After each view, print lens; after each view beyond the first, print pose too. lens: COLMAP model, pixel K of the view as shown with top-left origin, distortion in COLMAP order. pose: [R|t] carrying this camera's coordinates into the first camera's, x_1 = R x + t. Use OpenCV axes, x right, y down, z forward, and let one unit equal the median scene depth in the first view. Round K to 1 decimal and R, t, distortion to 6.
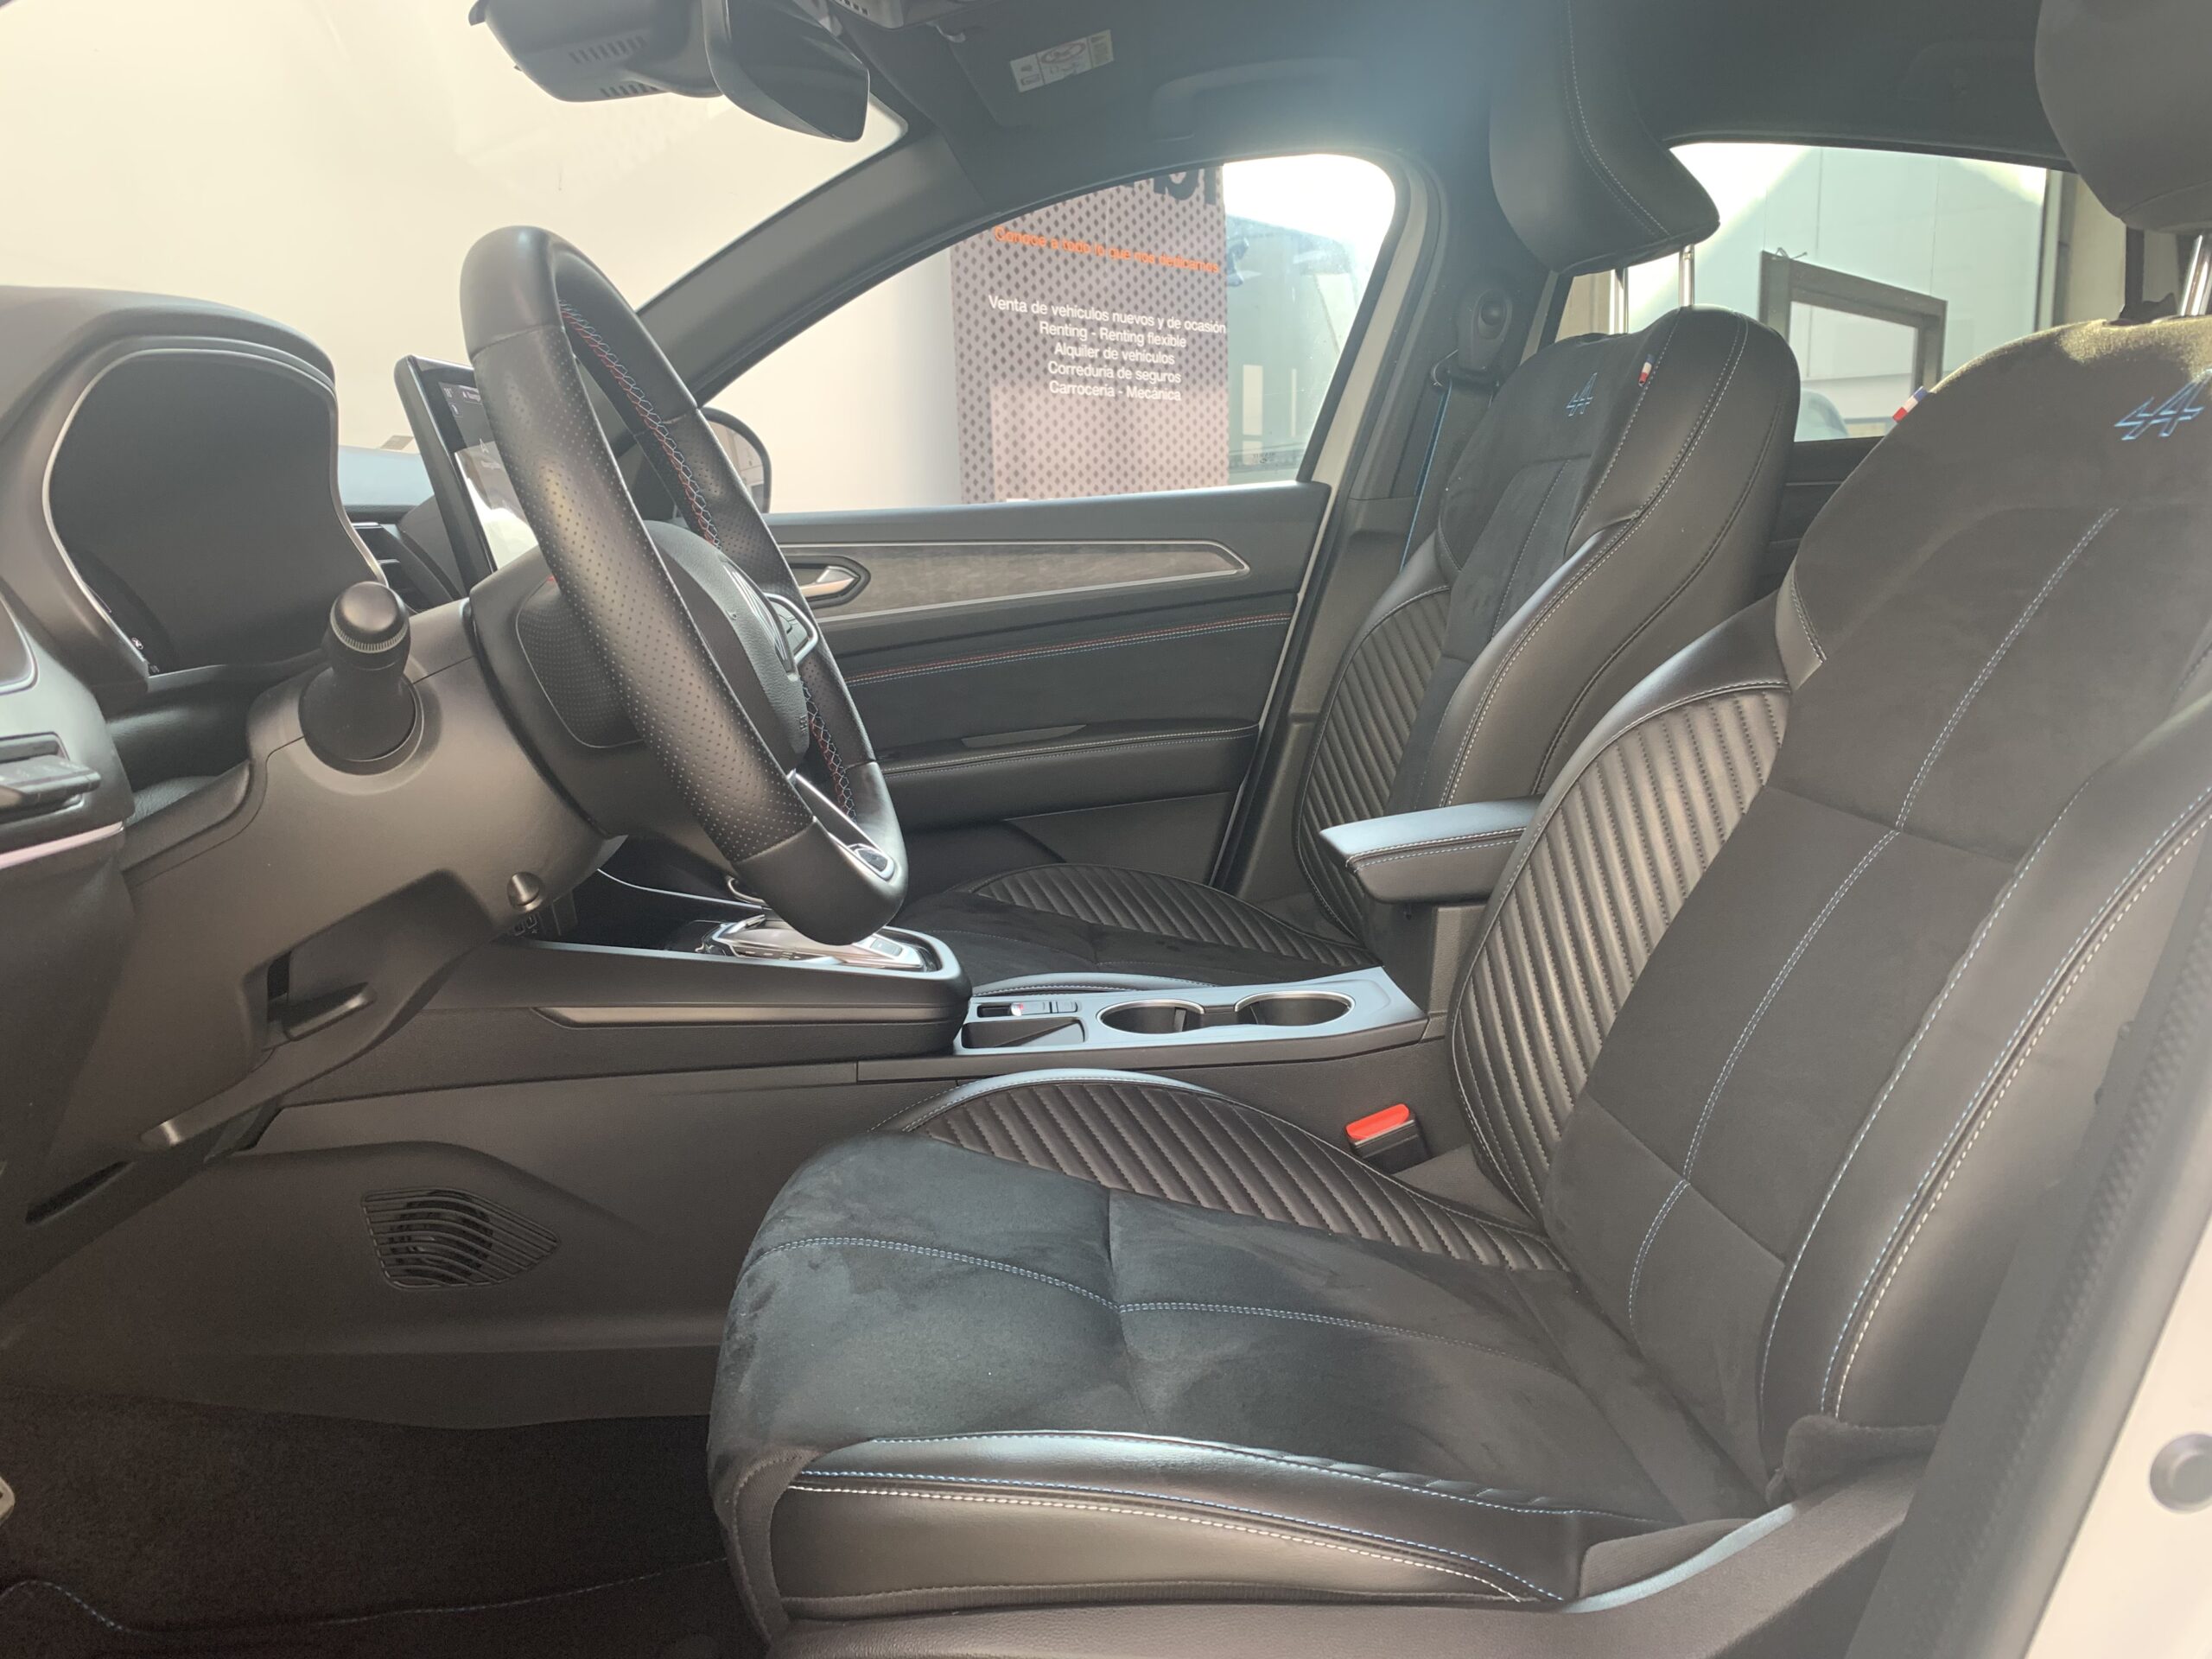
lens RADIAL K [[1682.9, 0, 1085.8], [0, 1682.9, 850.7], [0, 0, 1]] dist [0.016254, -0.033169]
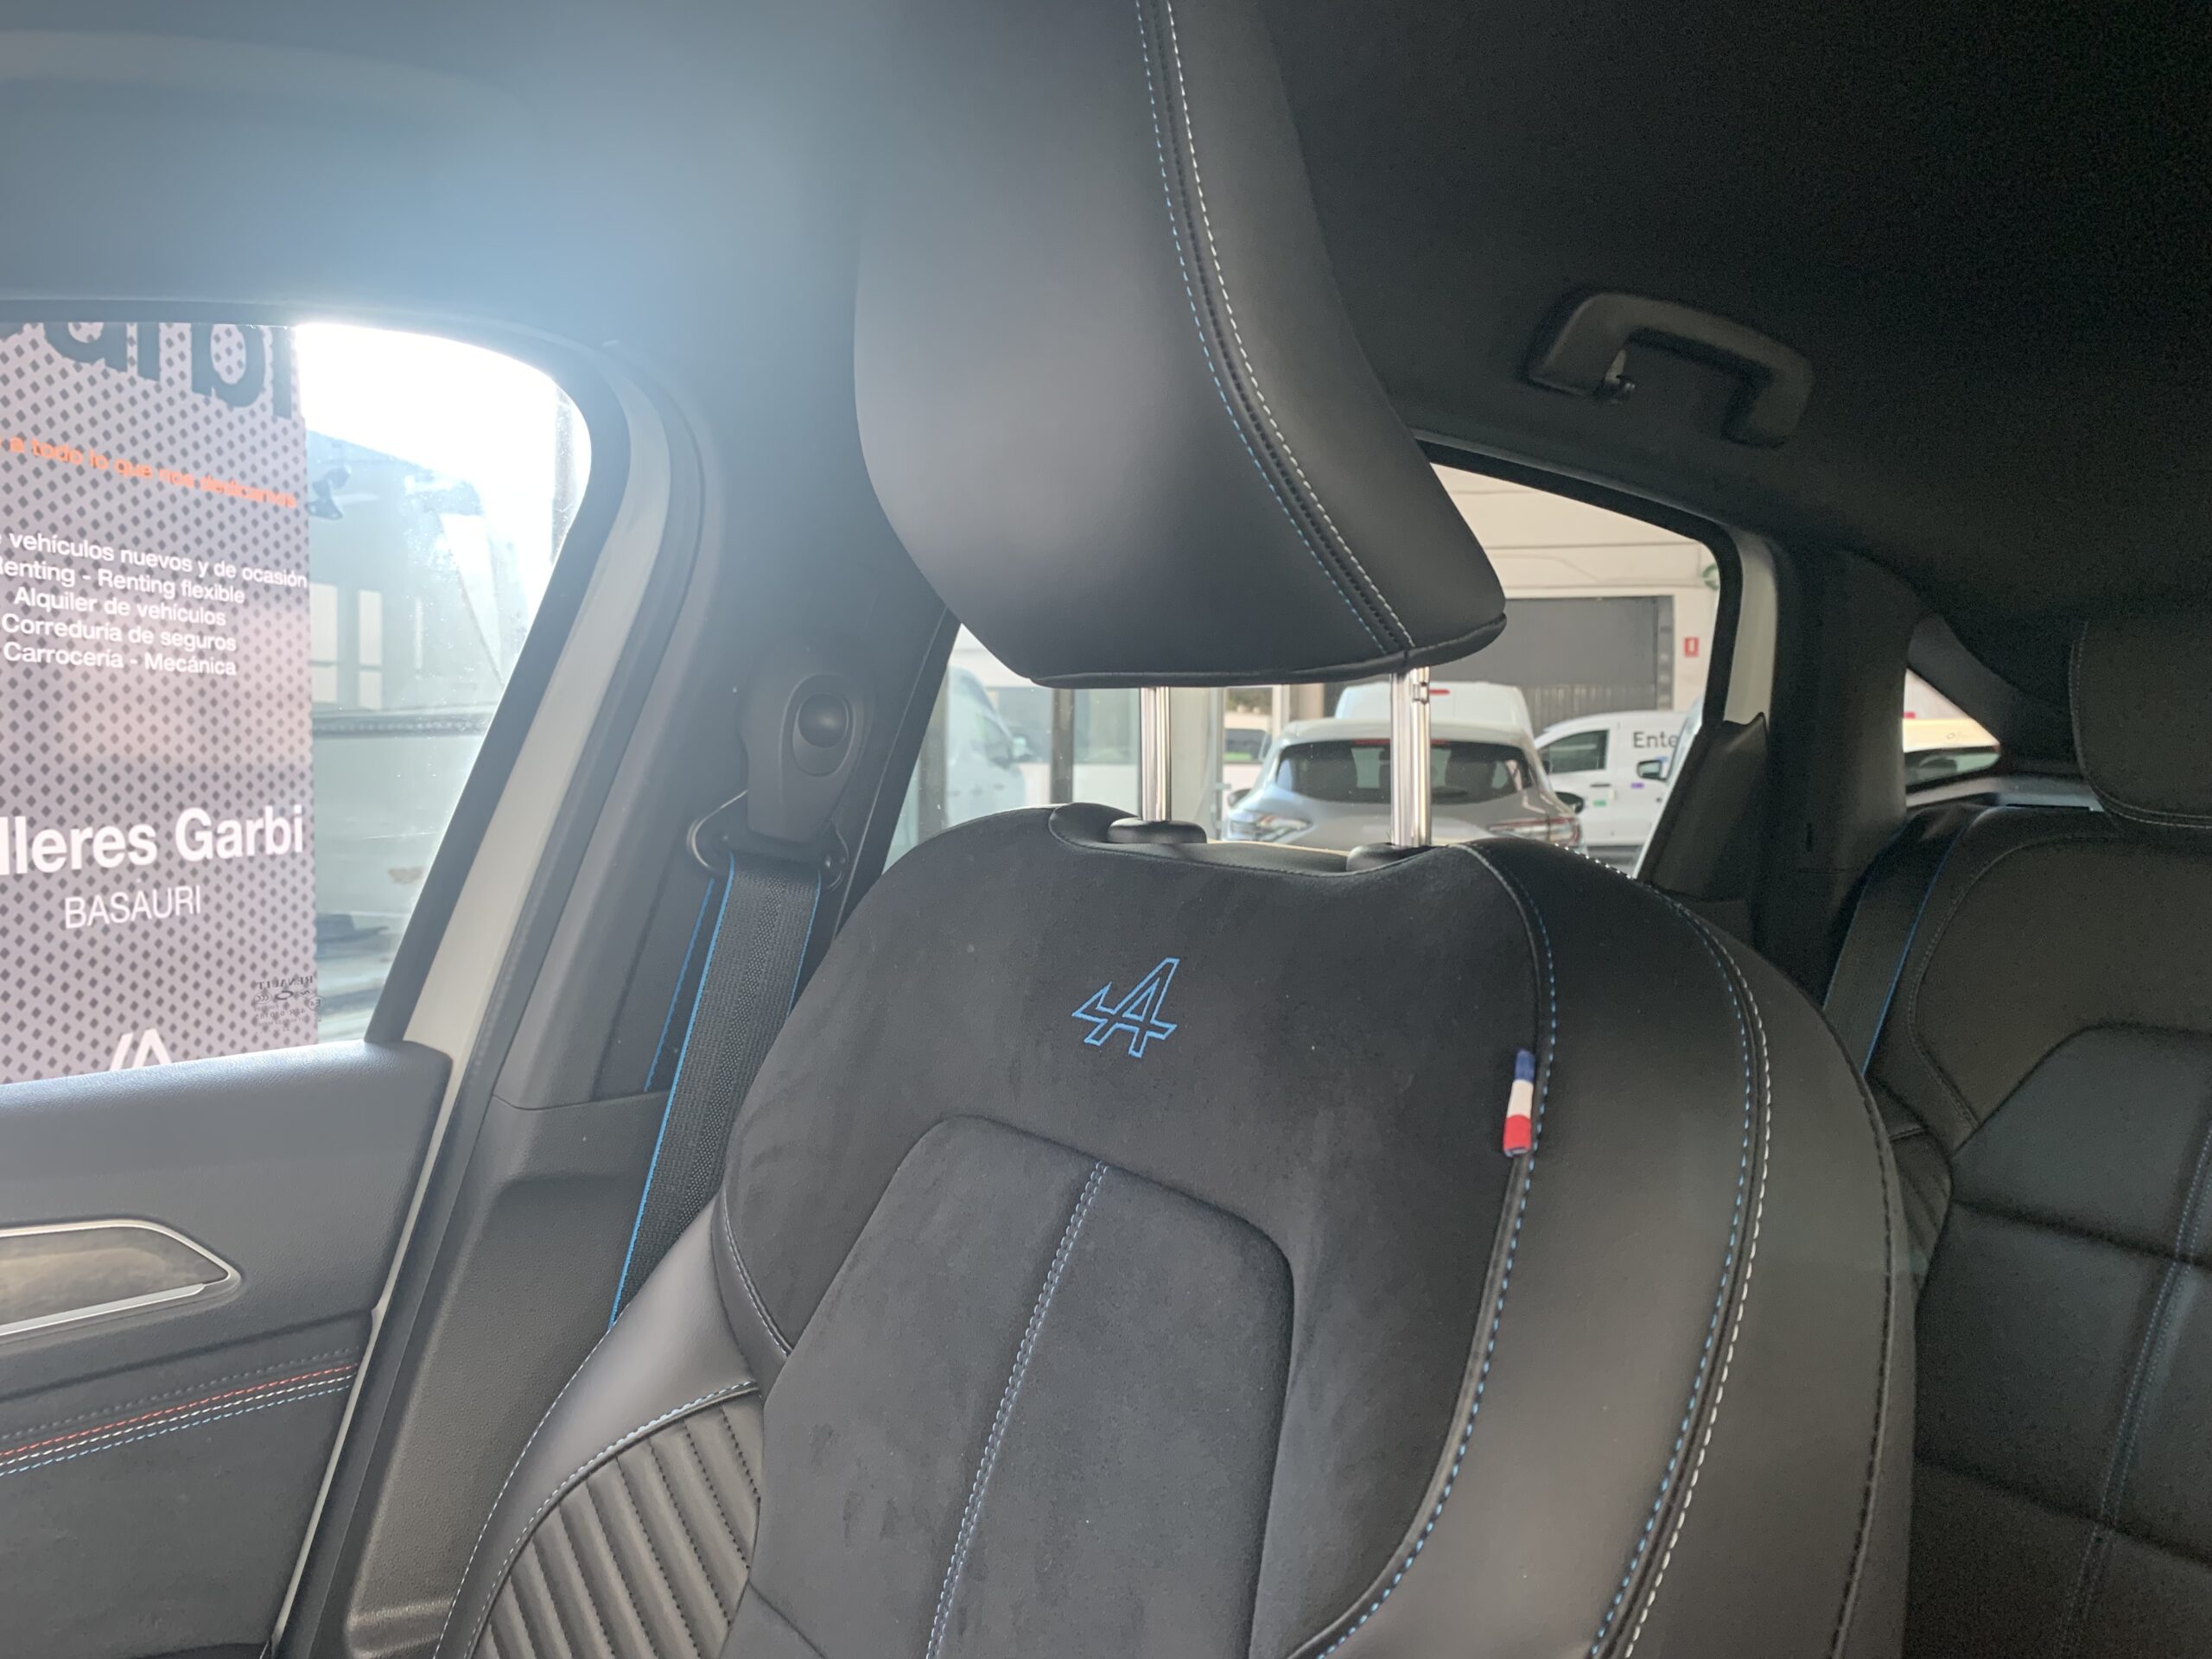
lens RADIAL K [[1682.9, 0, 1121.8], [0, 1682.9, 810.6], [0, 0, 1]] dist [0.016254, -0.033169]
pose [[0.871104, 0.010070, 0.490996, 0.035350], [0.068256, 0.987603, -0.141352, -0.089661], [-0.486333, 0.156646, 0.859618, 0.228528]]
